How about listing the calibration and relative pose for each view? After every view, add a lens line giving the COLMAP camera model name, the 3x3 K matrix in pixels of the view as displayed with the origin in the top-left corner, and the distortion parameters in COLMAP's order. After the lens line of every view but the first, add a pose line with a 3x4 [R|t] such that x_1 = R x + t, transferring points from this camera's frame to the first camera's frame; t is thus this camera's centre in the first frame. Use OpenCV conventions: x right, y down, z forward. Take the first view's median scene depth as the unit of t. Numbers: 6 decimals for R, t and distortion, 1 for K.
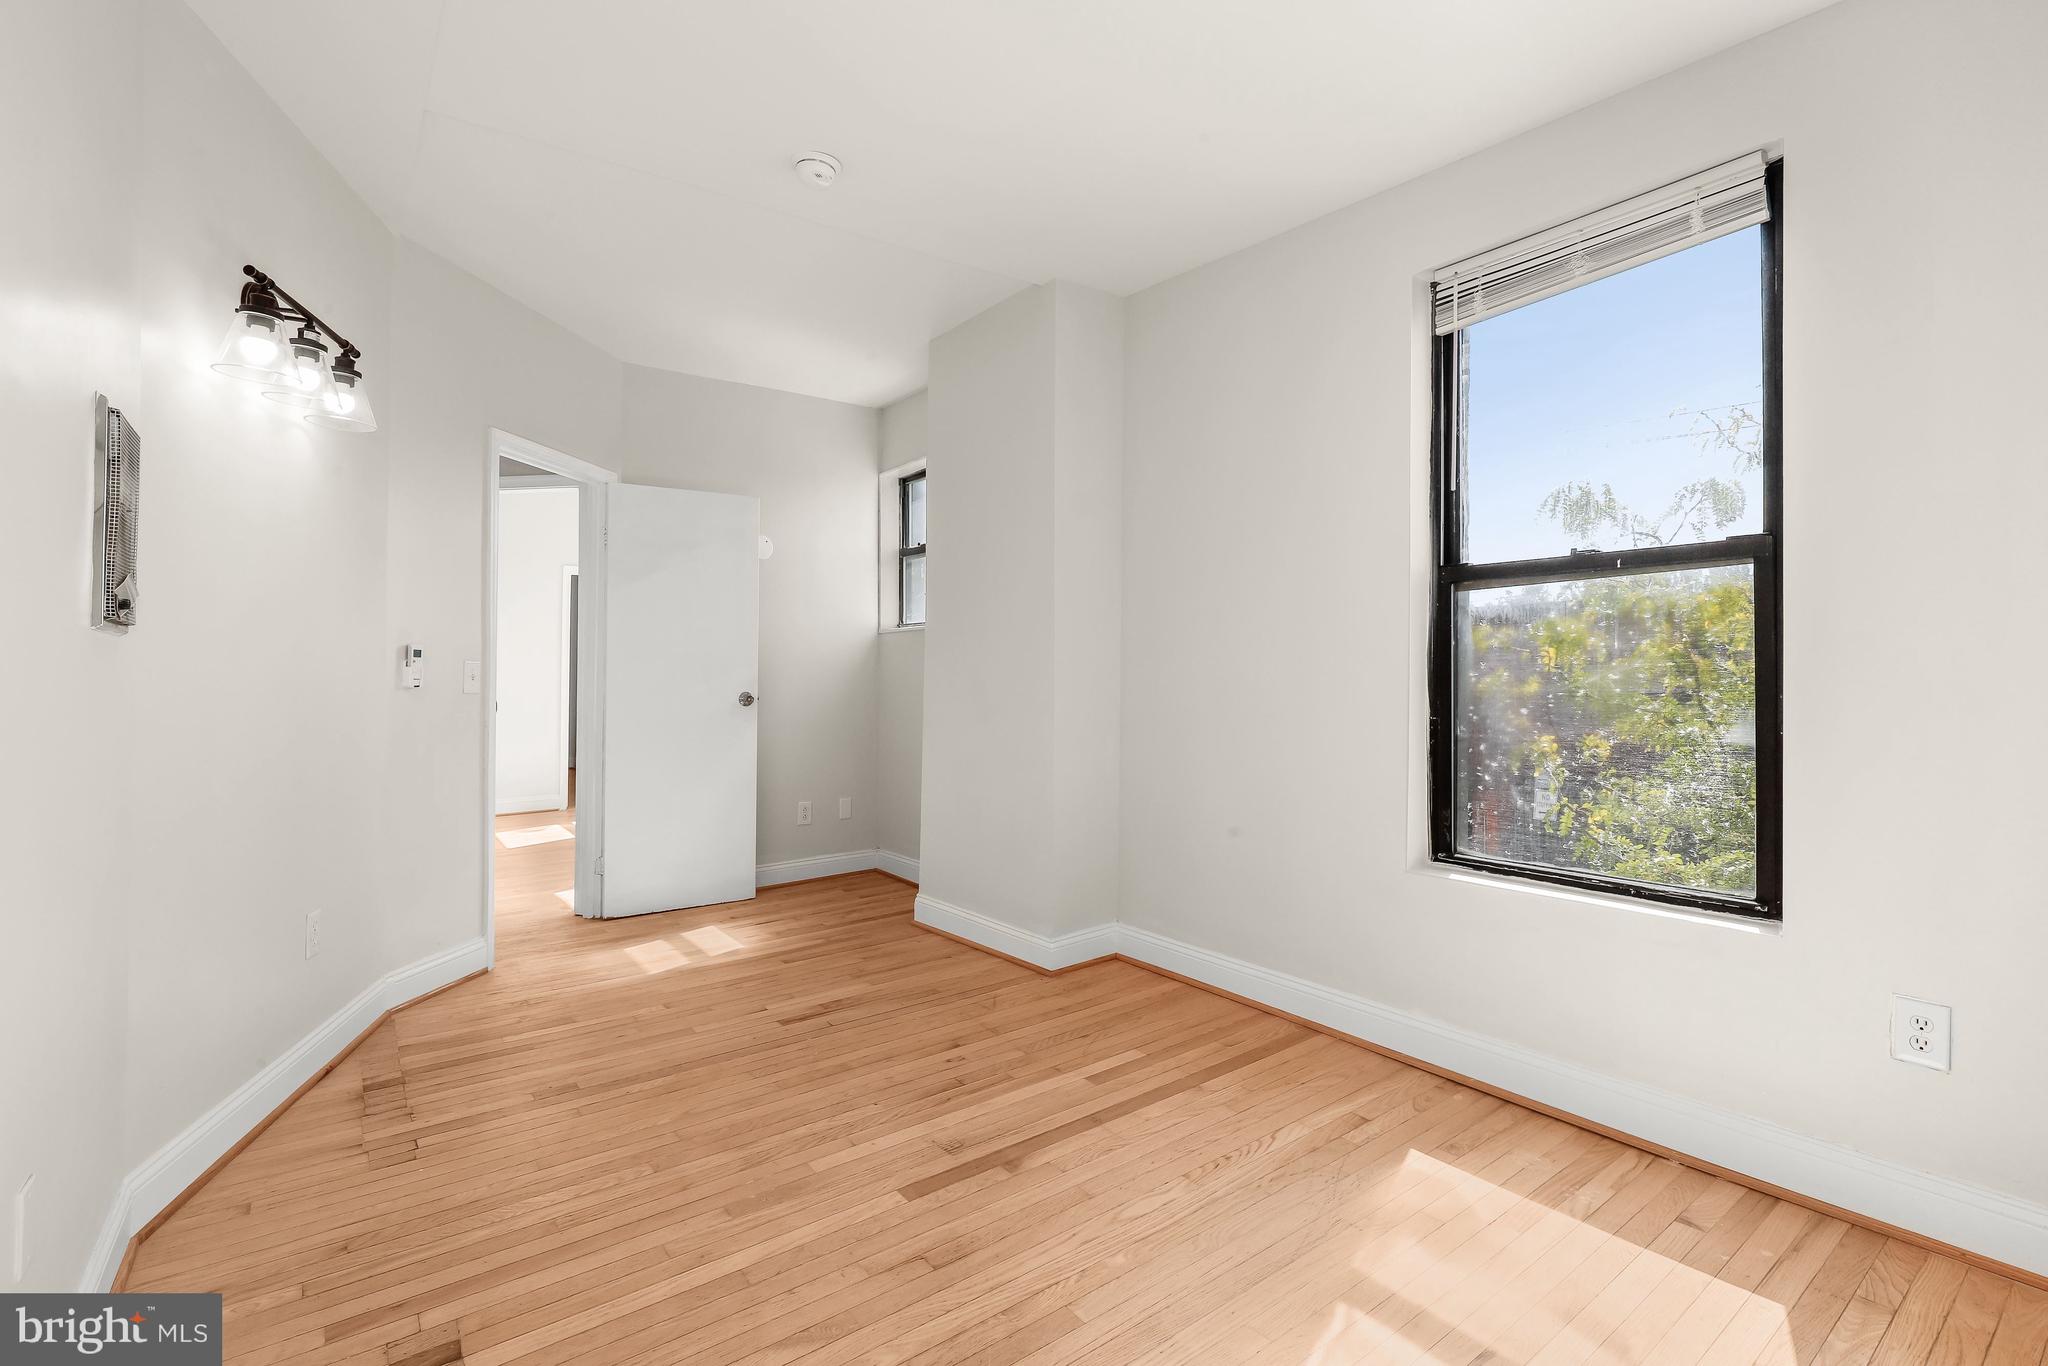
lens RADIAL K [[944.6, 0, 1026.1], [0, 944.6, 674.8], [0, 0, 1]] dist [0.002128, -0.000192]
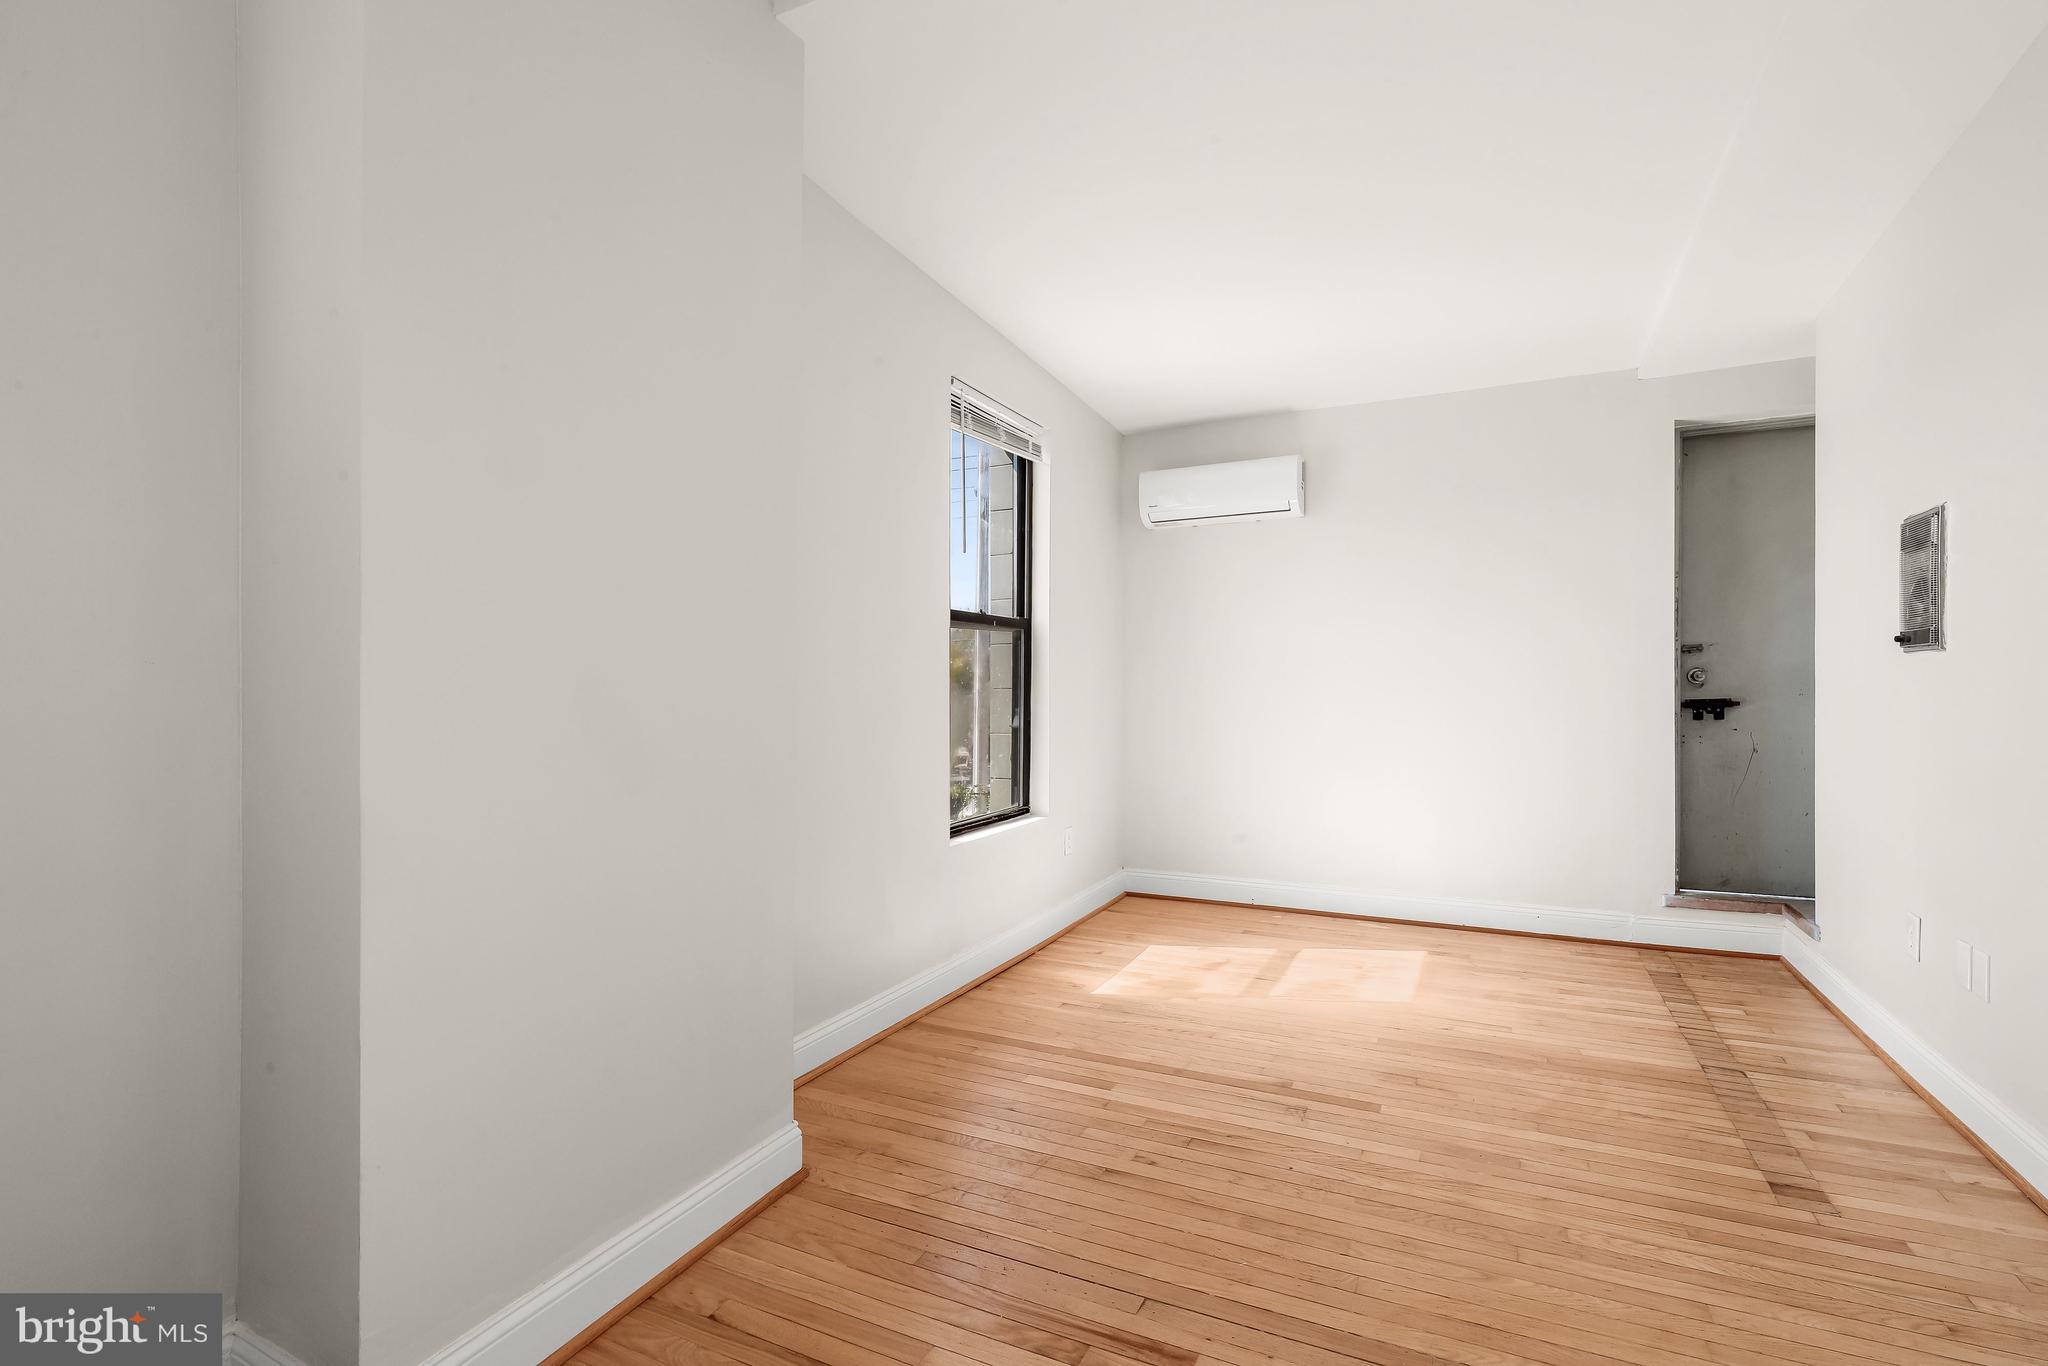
lens RADIAL K [[944.6, 0, 1021.4], [0, 944.6, 686.4], [0, 0, 1]] dist [0.002128, -0.000192]
pose [[-0.457562, 0.015186, 0.889048, -0.937987], [0.012645, 0.999864, -0.010571, 0.010021], [-0.889088, 0.006405, -0.457692, 1.819877]]
